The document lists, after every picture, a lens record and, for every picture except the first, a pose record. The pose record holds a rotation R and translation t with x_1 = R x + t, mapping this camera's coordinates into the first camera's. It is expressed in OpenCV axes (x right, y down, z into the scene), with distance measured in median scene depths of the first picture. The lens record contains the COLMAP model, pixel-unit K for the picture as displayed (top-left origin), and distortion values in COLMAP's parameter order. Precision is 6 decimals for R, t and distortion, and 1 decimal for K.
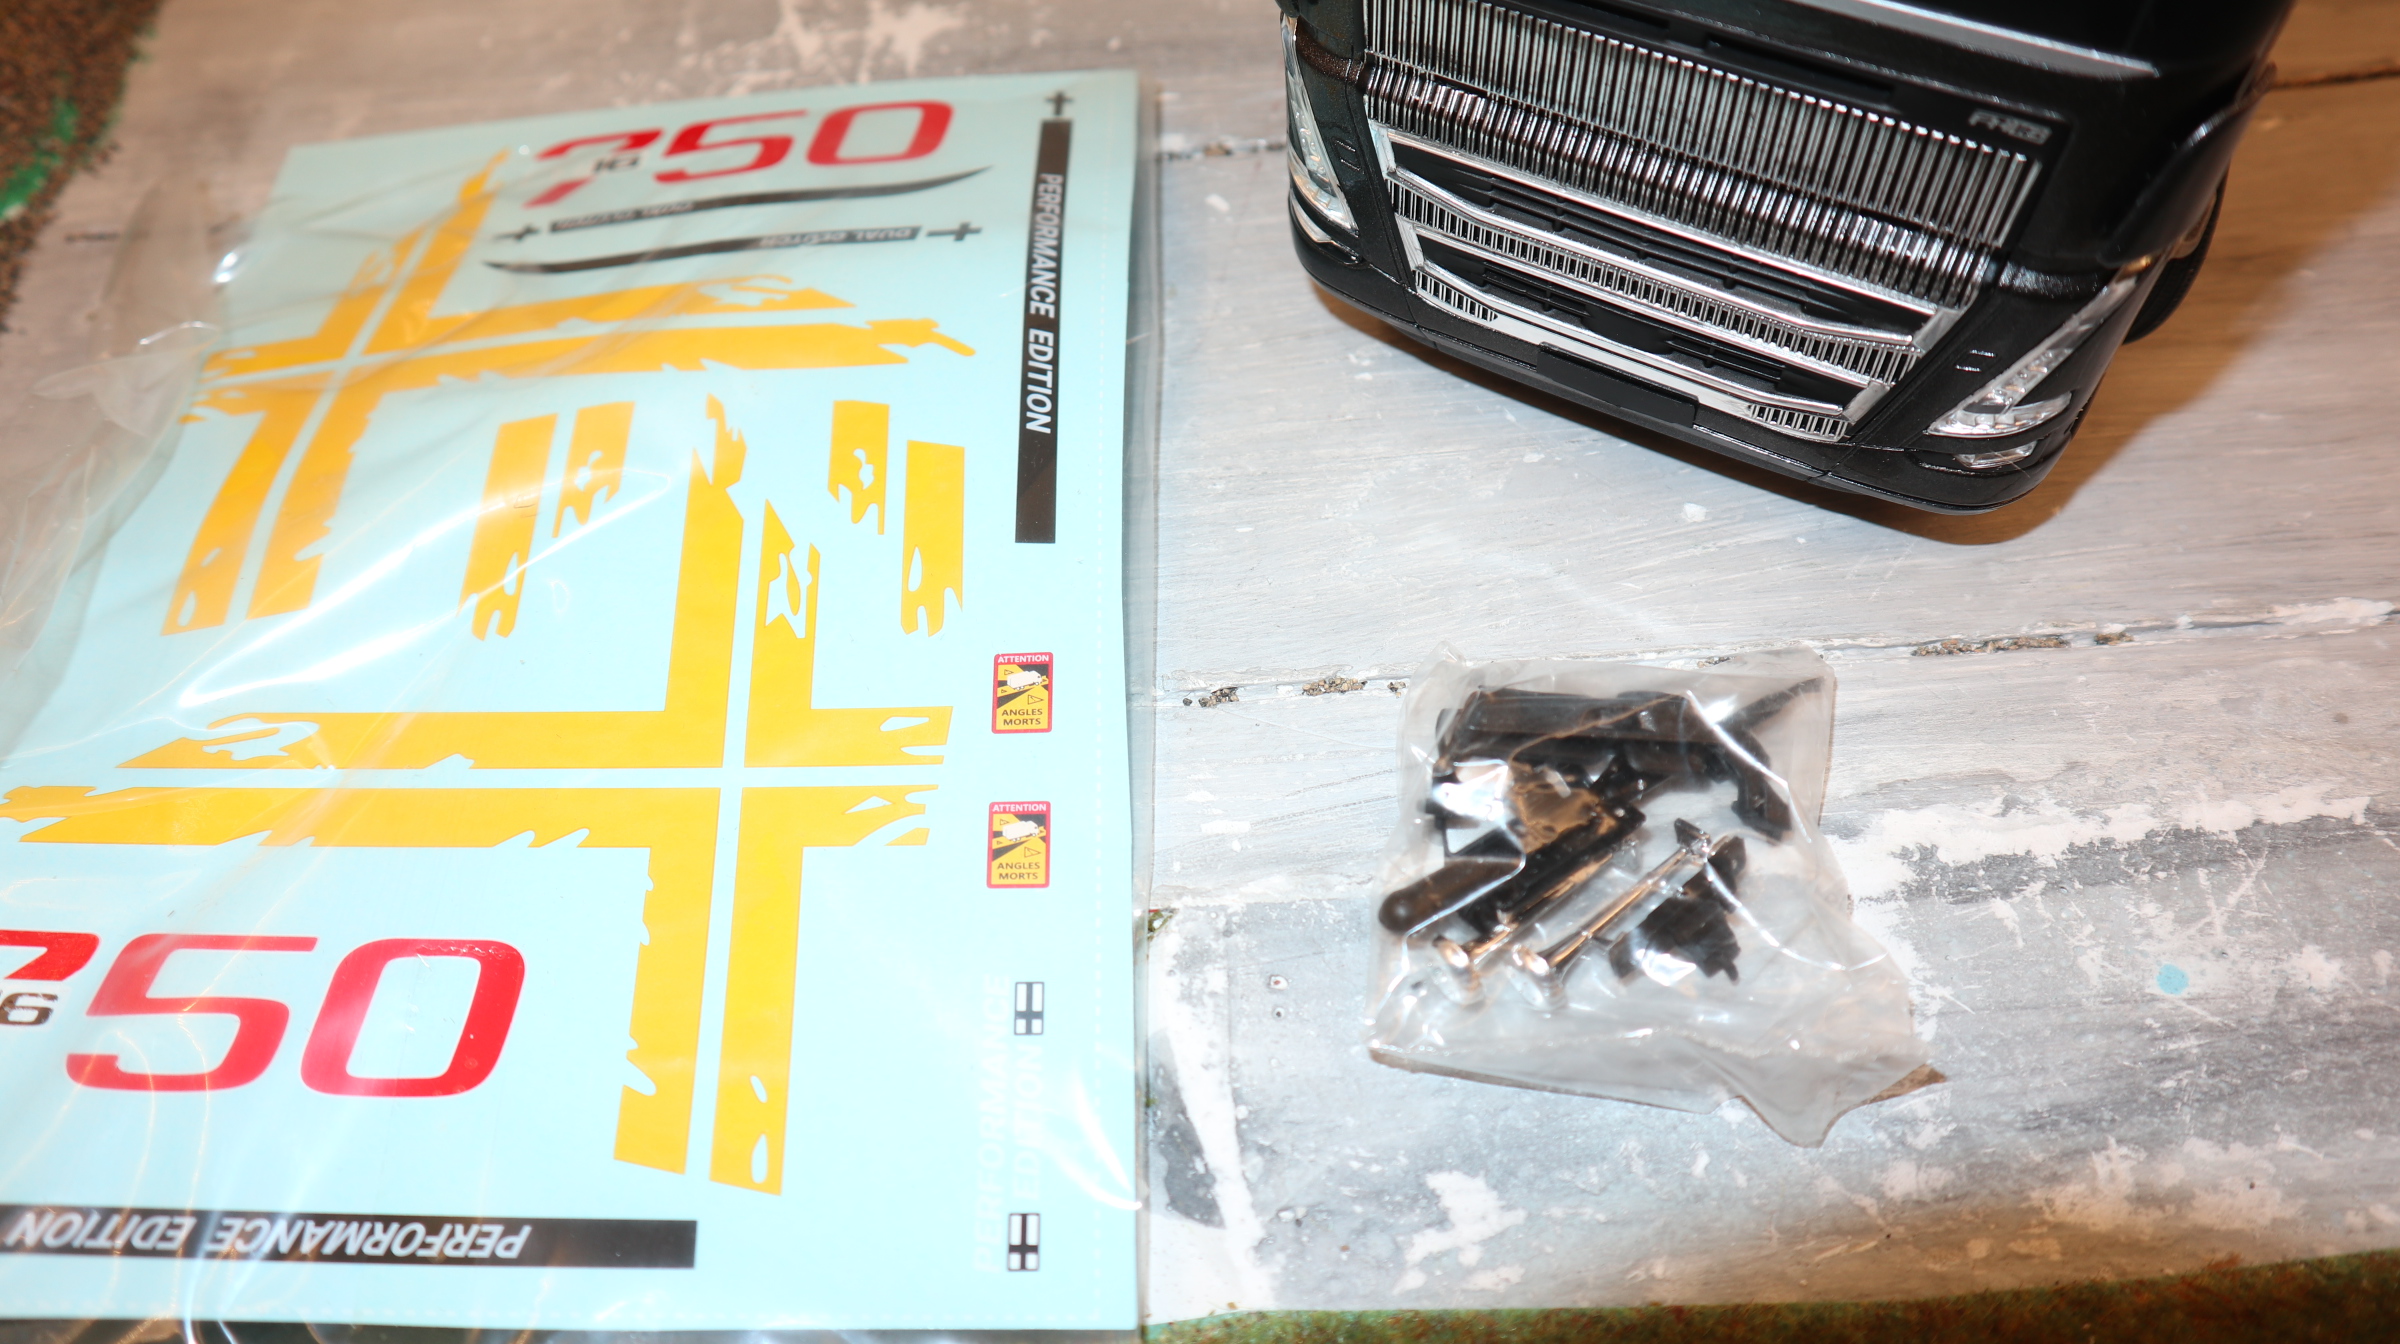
lens RADIAL K [[1683.3, 0, 1189.8], [0, 1683.3, 650.4], [0, 0, 1]] dist [-0.115531, 0.071270]
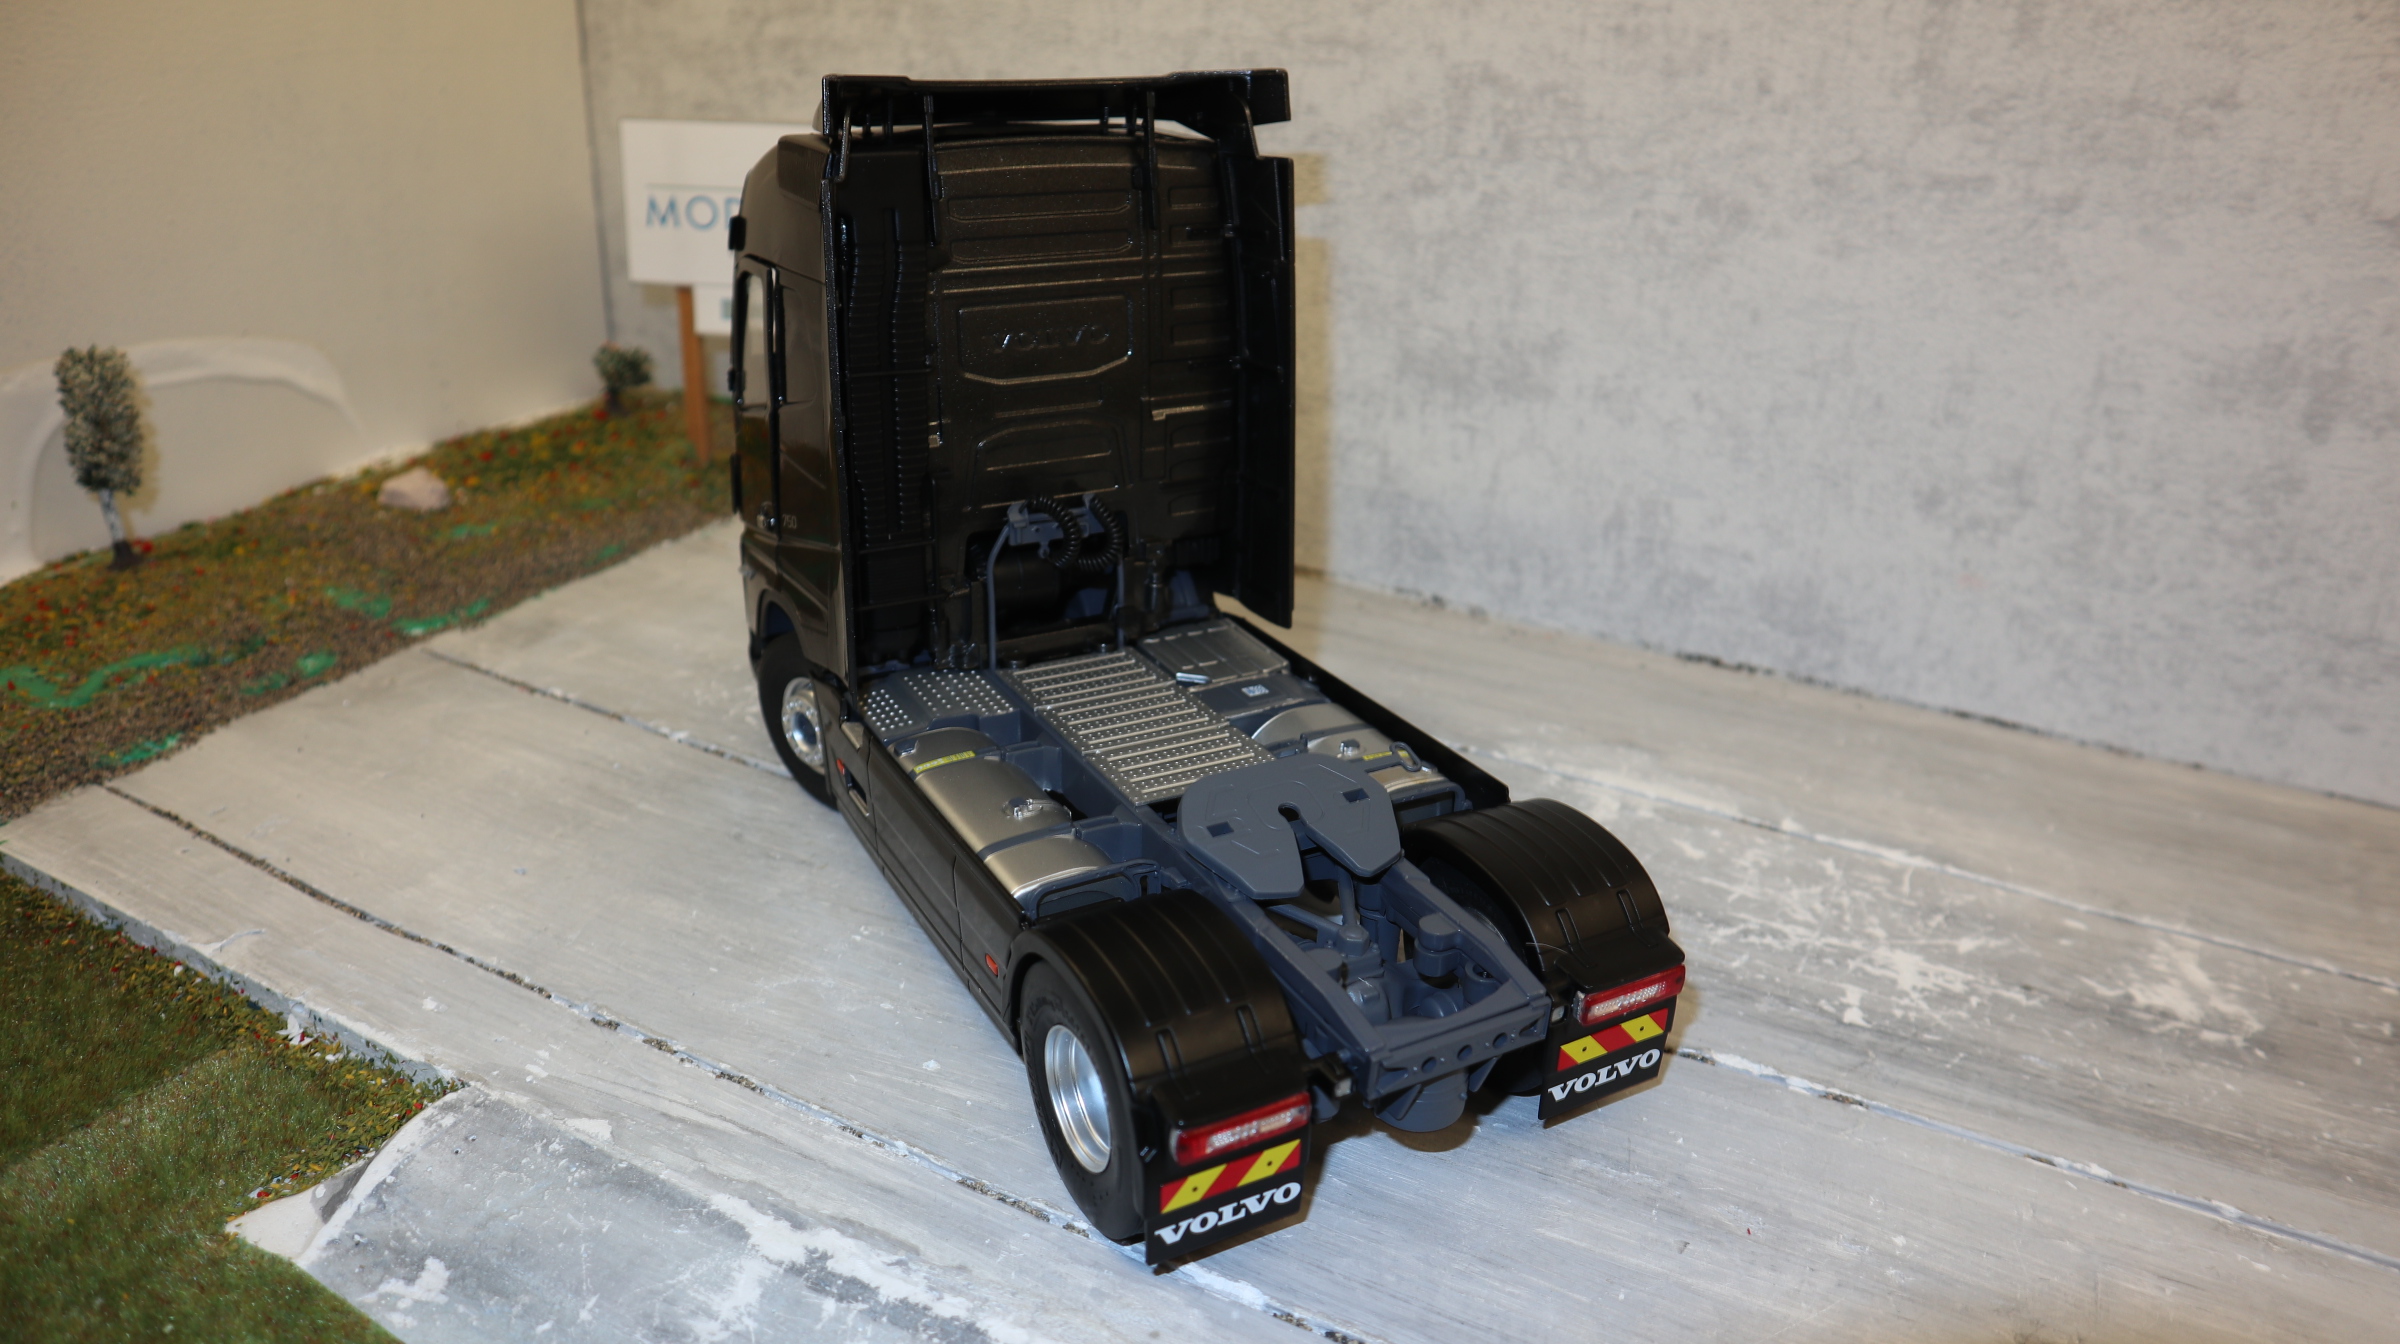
lens RADIAL K [[1683.3, 0, 1191.4], [0, 1683.3, 663.0], [0, 0, 1]] dist [-0.115531, 0.071270]
pose [[0.850516, 0.282839, -0.443424, 1.186881], [-0.477173, 0.769541, -0.424397, 0.179121], [0.221197, 0.572547, 0.789470, -0.355143]]
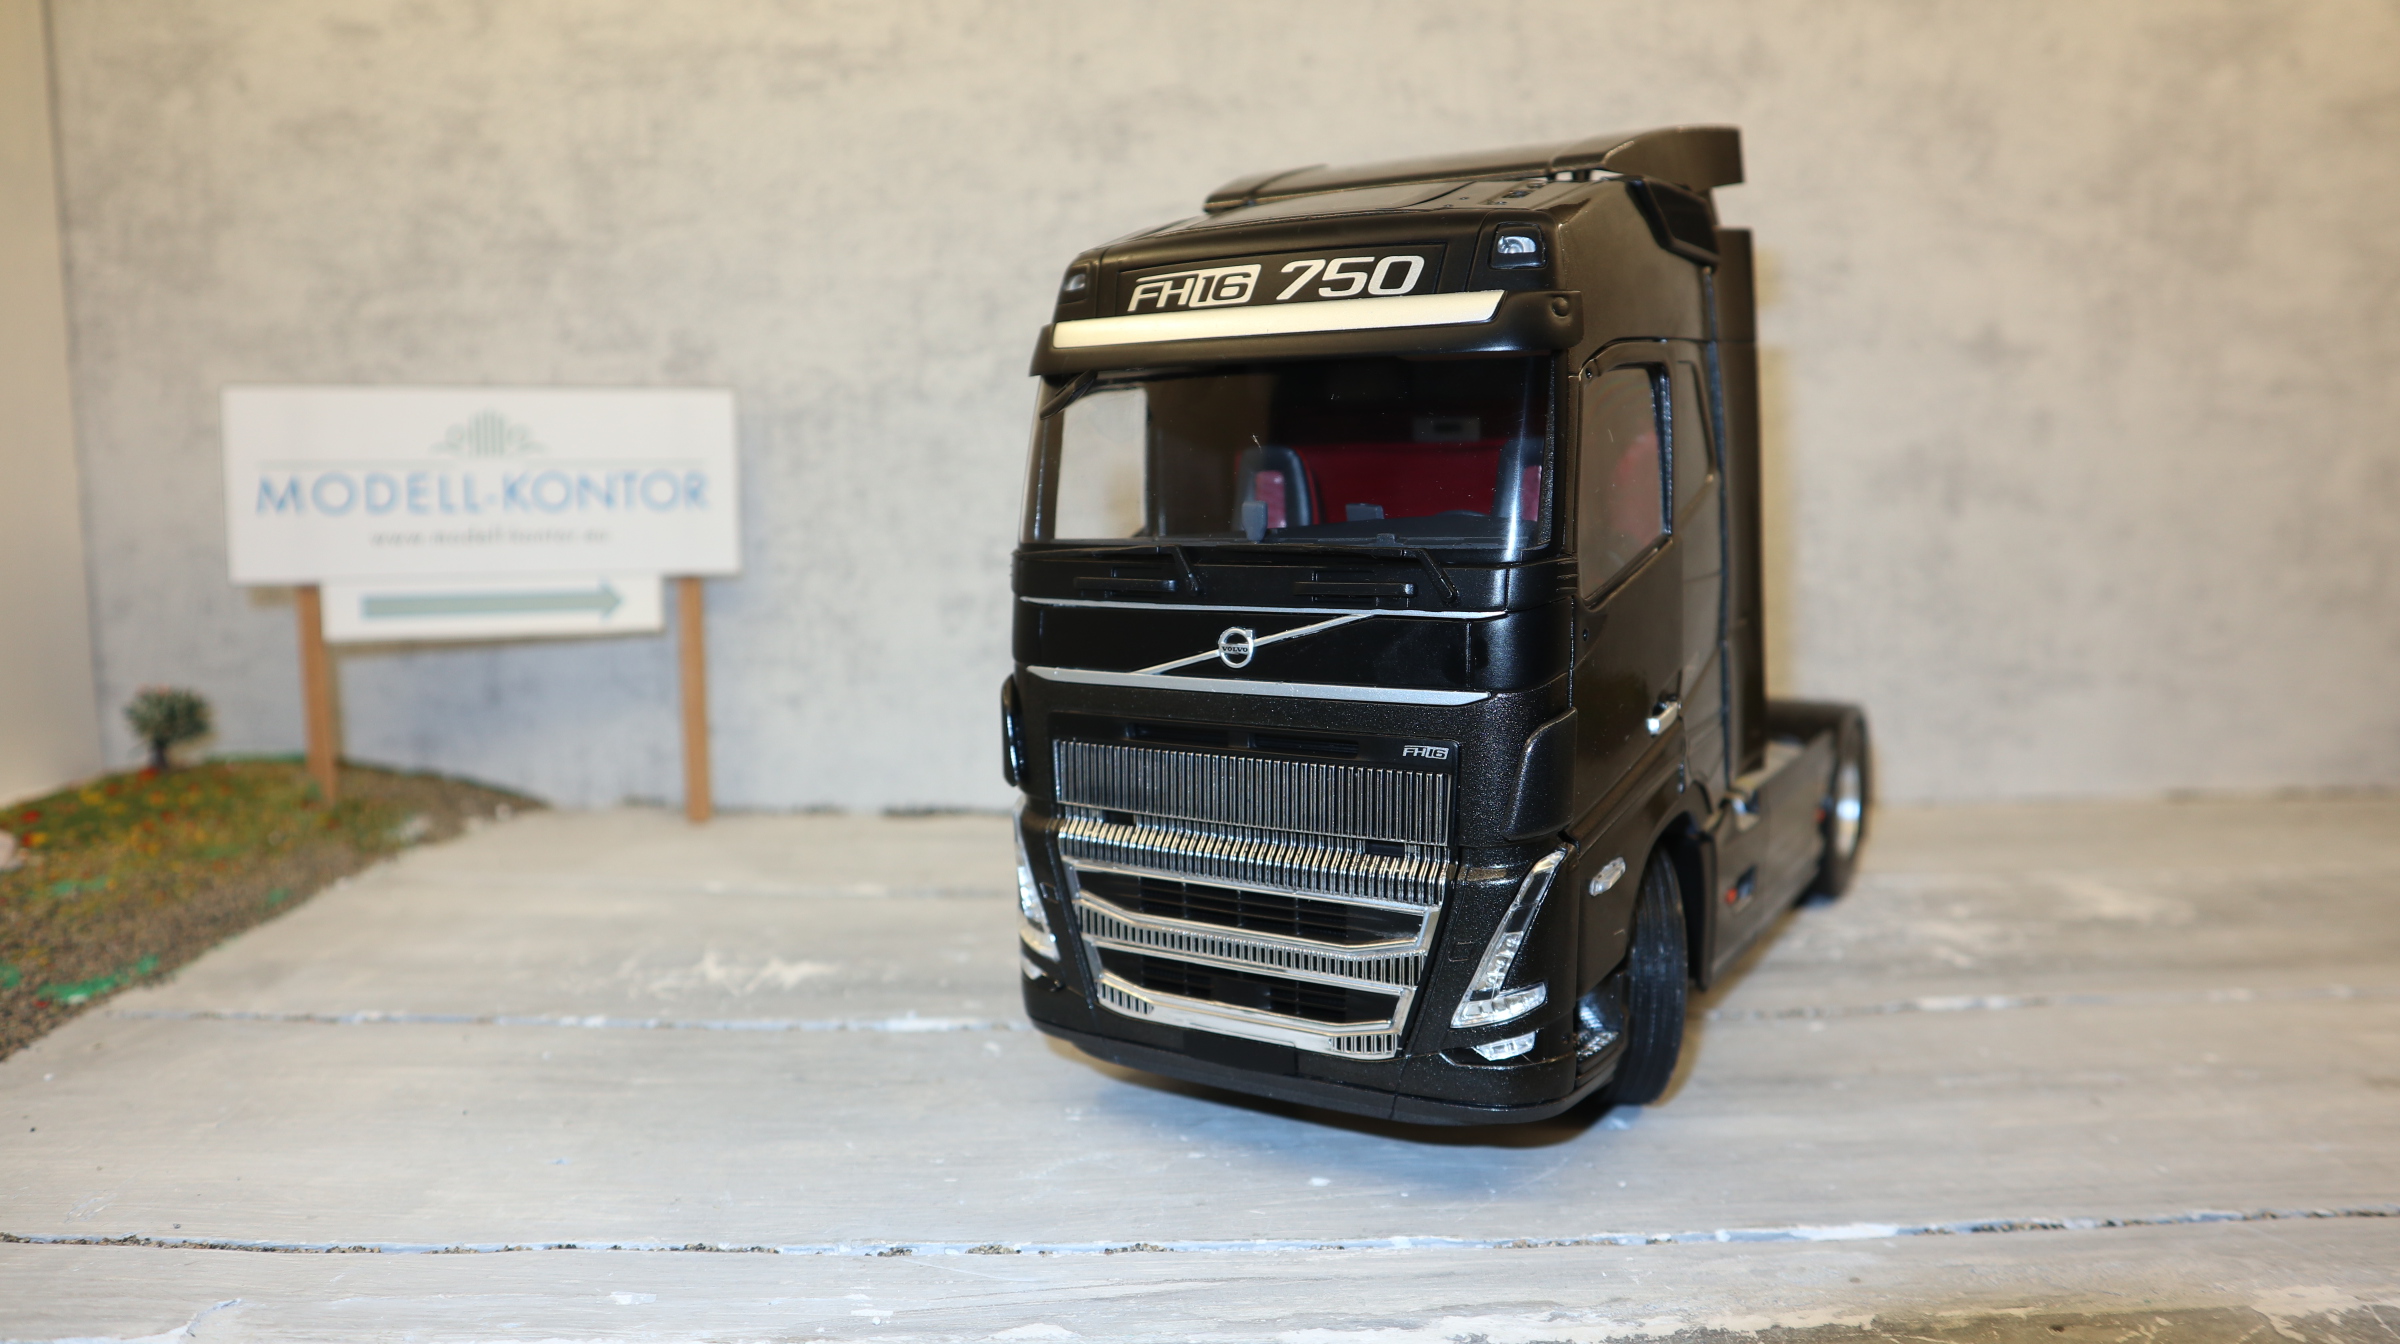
lens RADIAL K [[1683.3, 0, 1183.4], [0, 1683.3, 678.6], [0, 0, 1]] dist [-0.115531, 0.071270]
pose [[0.997792, 0.056520, -0.034871, 0.255239], [-0.063169, 0.645652, -0.761015, 0.688682], [-0.020498, 0.761537, 0.647797, -0.069688]]
